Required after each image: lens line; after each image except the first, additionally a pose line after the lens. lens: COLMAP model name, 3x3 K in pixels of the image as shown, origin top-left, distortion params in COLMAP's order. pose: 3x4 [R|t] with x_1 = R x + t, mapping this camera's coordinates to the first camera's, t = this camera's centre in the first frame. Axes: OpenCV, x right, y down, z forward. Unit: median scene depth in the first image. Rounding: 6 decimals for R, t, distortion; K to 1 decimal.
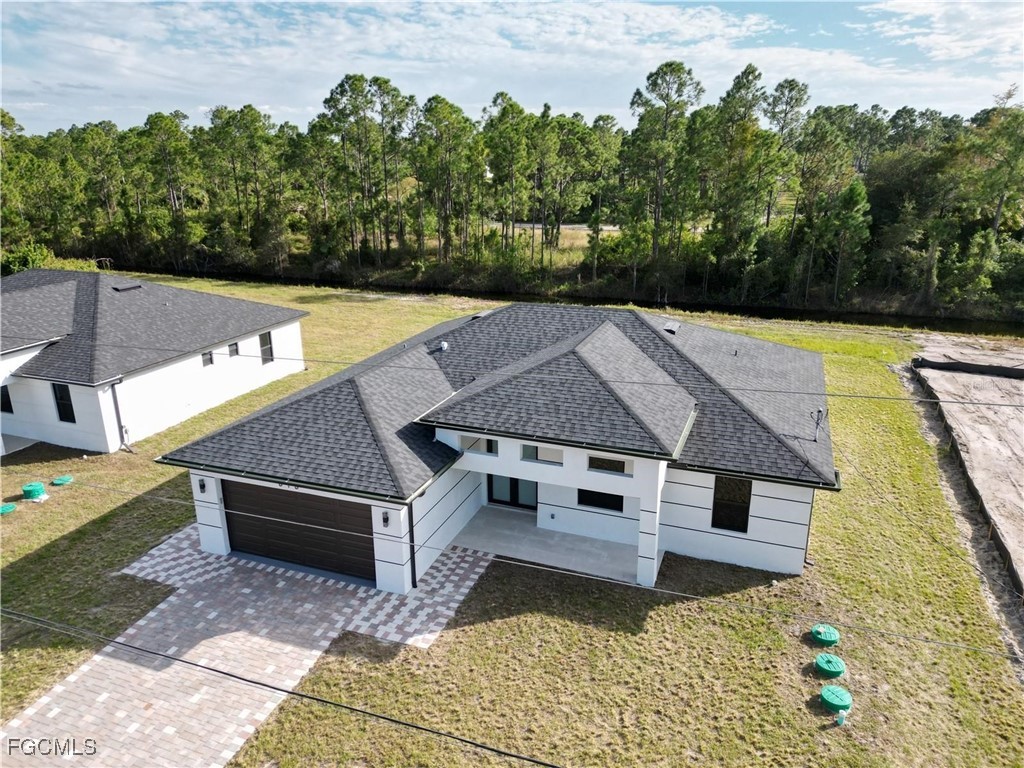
lens RADIAL K [[718.1, 0, 513.1], [0, 718.1, 379.8], [0, 0, 1]] dist [0.056527, -0.055091]
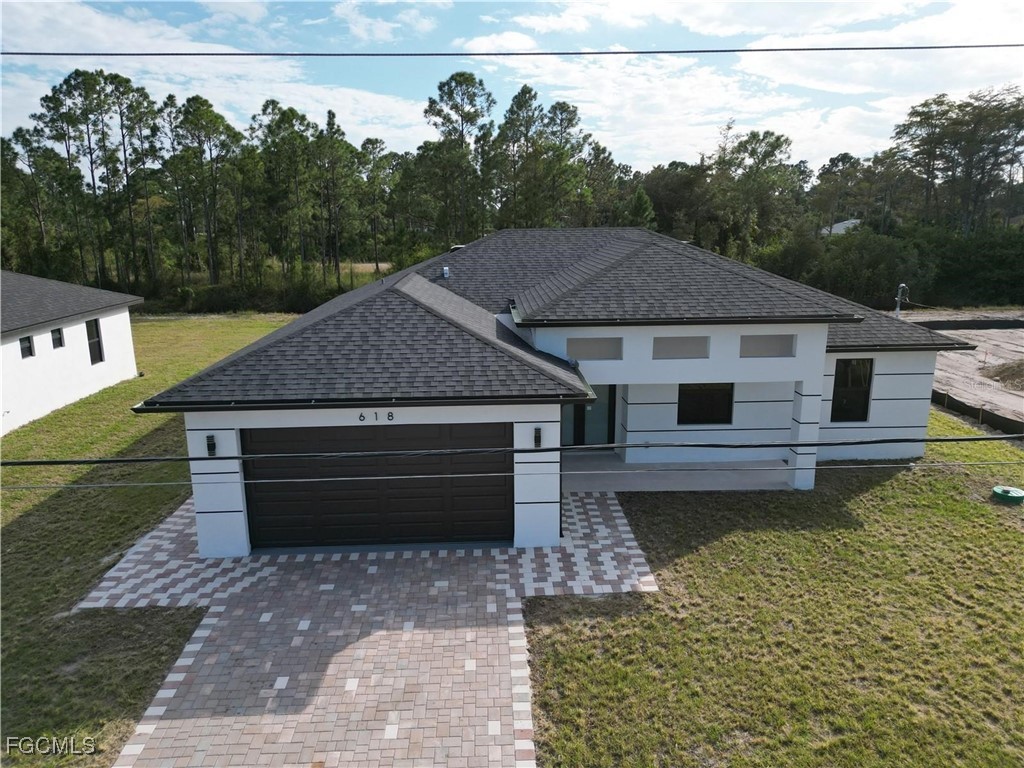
lens RADIAL K [[718.1, 0, 513.1], [0, 718.1, 379.8], [0, 0, 1]] dist [0.056527, -0.055091]
pose [[0.919941, -0.087436, 0.382182, -0.427181], [0.120142, 0.990786, -0.062520, 0.161755], [-0.373194, 0.103431, 0.921970, 0.312751]]
